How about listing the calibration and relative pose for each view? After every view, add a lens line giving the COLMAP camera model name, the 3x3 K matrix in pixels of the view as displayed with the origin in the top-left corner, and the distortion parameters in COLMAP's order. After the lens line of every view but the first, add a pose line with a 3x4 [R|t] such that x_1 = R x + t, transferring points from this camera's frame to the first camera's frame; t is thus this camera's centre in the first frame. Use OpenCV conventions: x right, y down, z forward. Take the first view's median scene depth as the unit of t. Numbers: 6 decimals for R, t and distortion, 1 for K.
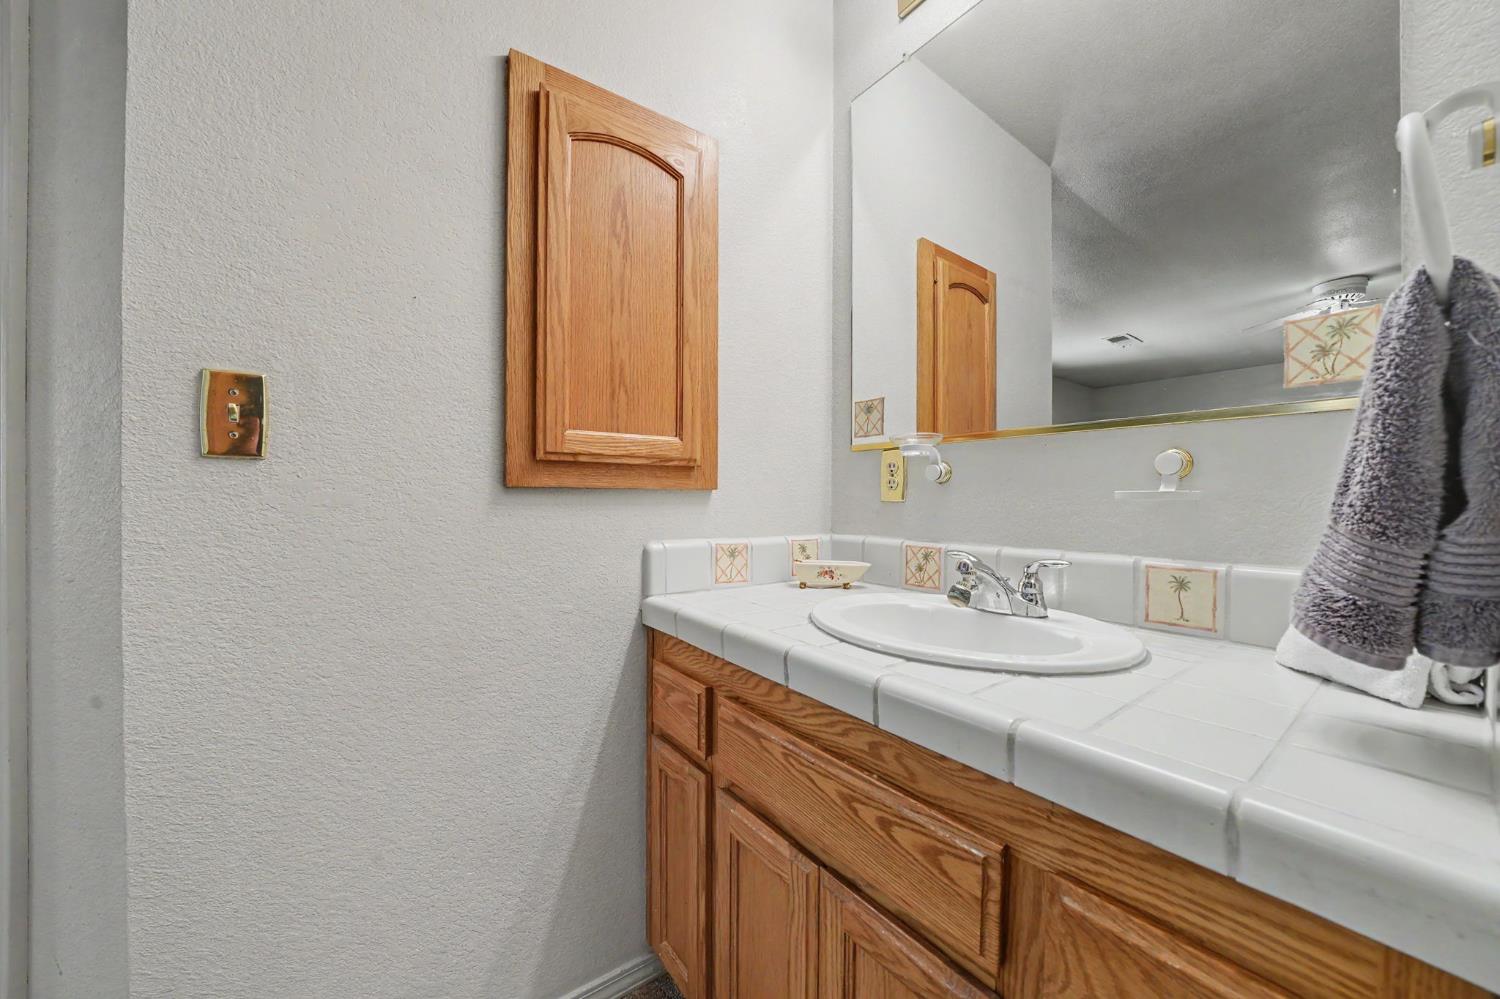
lens RADIAL K [[524.8, 0, 750.0], [0, 524.8, 499.5], [0, 0, 1]] dist [-0.021823, -0.000047]
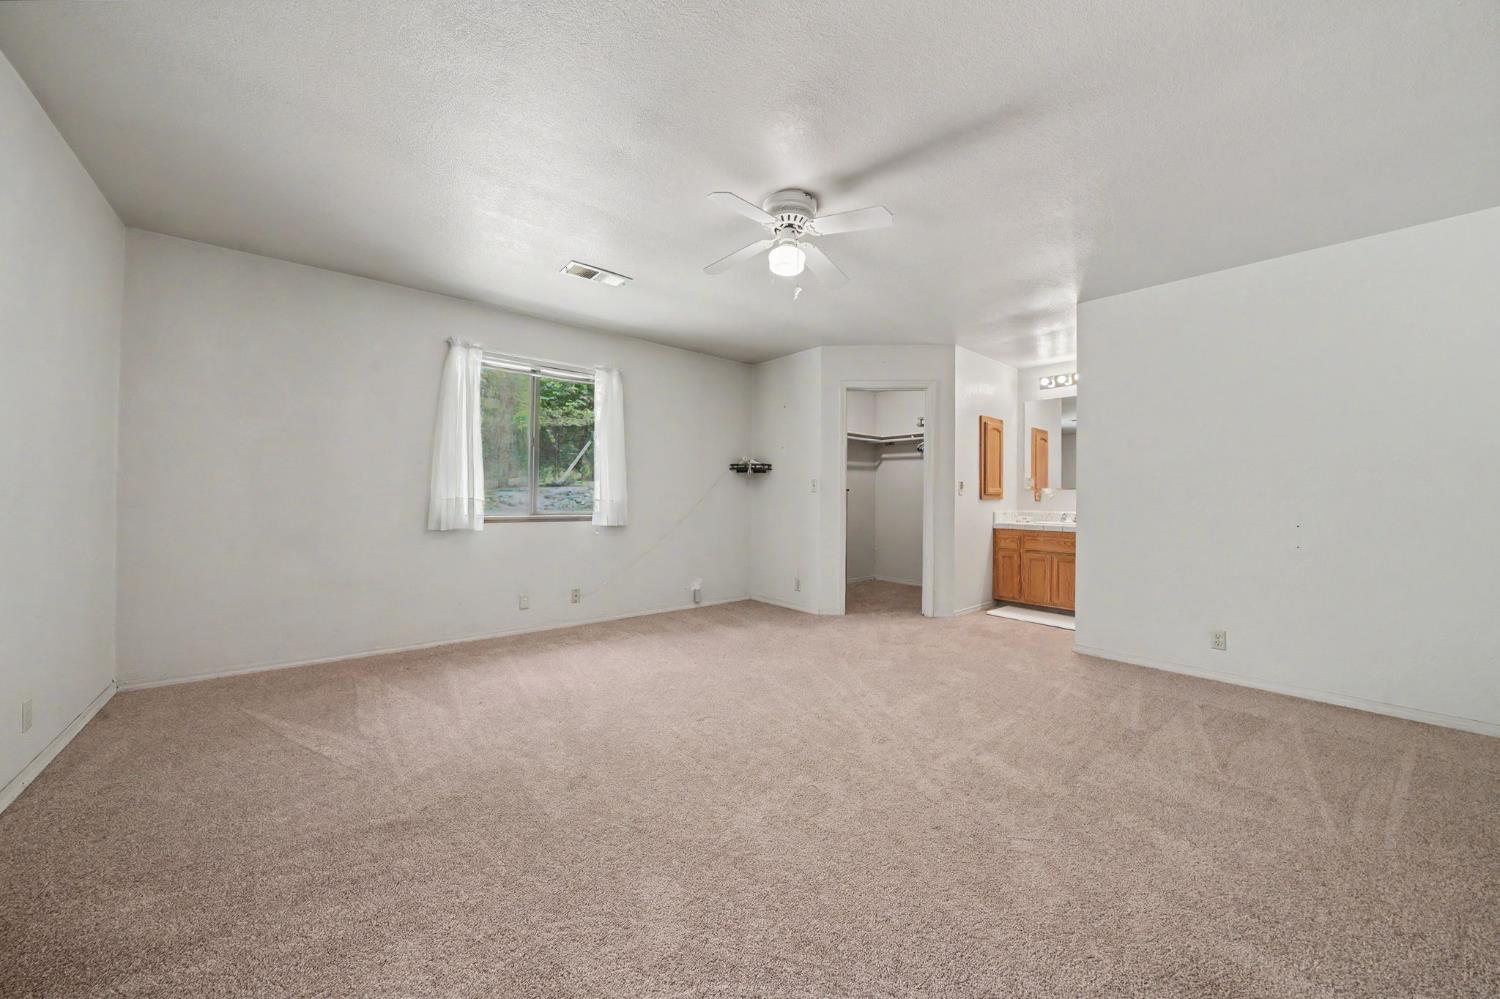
lens RADIAL K [[524.8, 0, 750.0], [0, 524.8, 499.5], [0, 0, 1]] dist [-0.021823, -0.000047]
pose [[0.997185, 0.005364, 0.074795, -3.184908], [-0.005106, 0.999980, -0.003644, 0.017766], [-0.074813, 0.003252, 0.997192, -4.094620]]
